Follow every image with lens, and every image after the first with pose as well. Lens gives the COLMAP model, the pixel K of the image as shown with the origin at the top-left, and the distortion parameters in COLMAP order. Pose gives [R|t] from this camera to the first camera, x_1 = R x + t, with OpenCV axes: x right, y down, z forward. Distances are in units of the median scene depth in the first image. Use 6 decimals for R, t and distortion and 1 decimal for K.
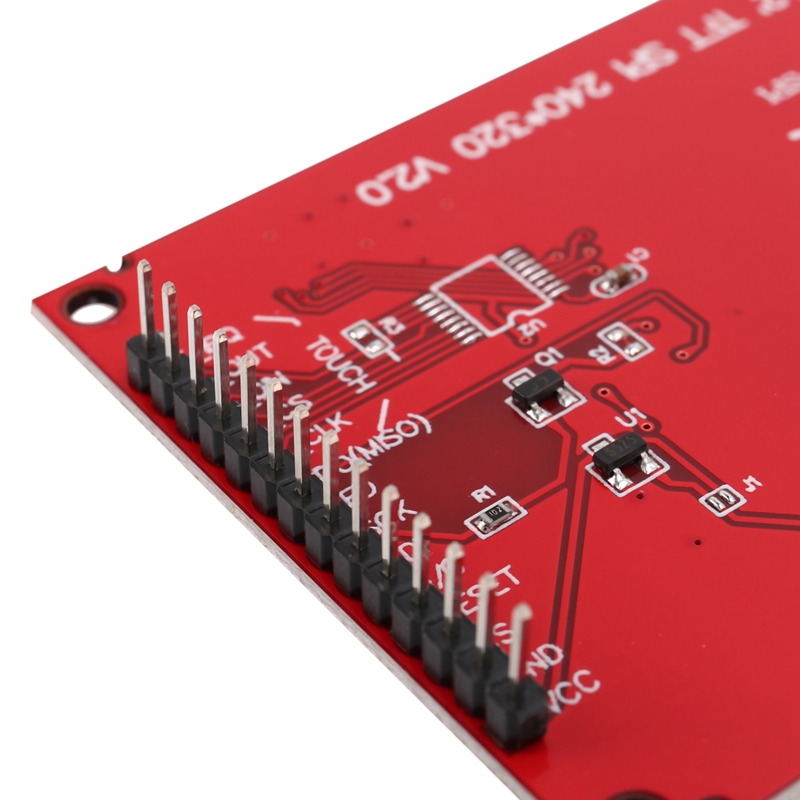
lens RADIAL K [[2258.5, 0, 397.9], [0, 2258.5, 400.0], [0, 0, 1]] dist [0.013299, 0.000000]
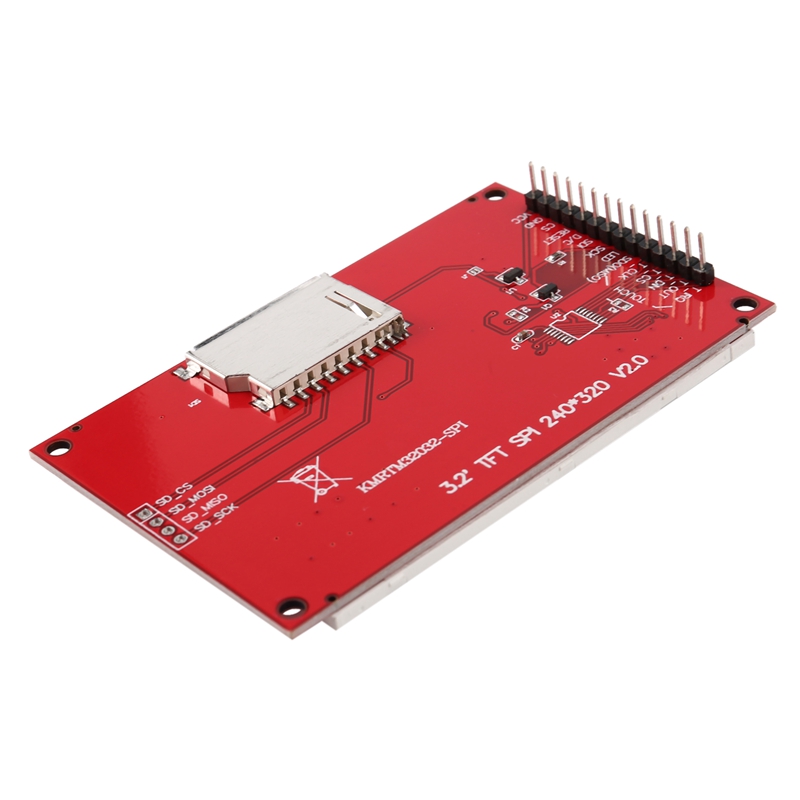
lens RADIAL K [[2258.5, 0, 399.2], [0, 2258.5, 400.3], [0, 0, 1]] dist [0.013299, 0.000000]
pose [[-0.981715, 0.190356, 0.000593, 0.240123], [0.040085, 0.203685, 0.978215, -2.393606], [0.186088, 0.960353, -0.207591, 1.559456]]
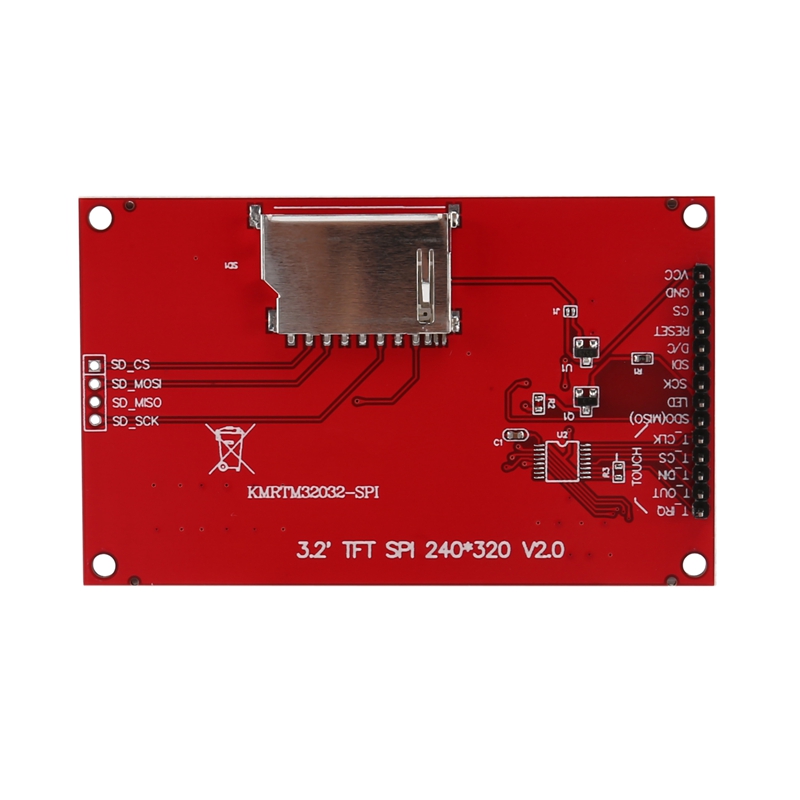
lens RADIAL K [[2258.5, 0, 400.1], [0, 2258.5, 400.0], [0, 0, 1]] dist [0.013299, 0.000000]
pose [[-0.804798, -0.593512, 0.006528, 0.205875], [0.455195, -0.610109, 0.648510, -1.661843], [-0.380916, 0.524891, 0.761178, -0.799794]]
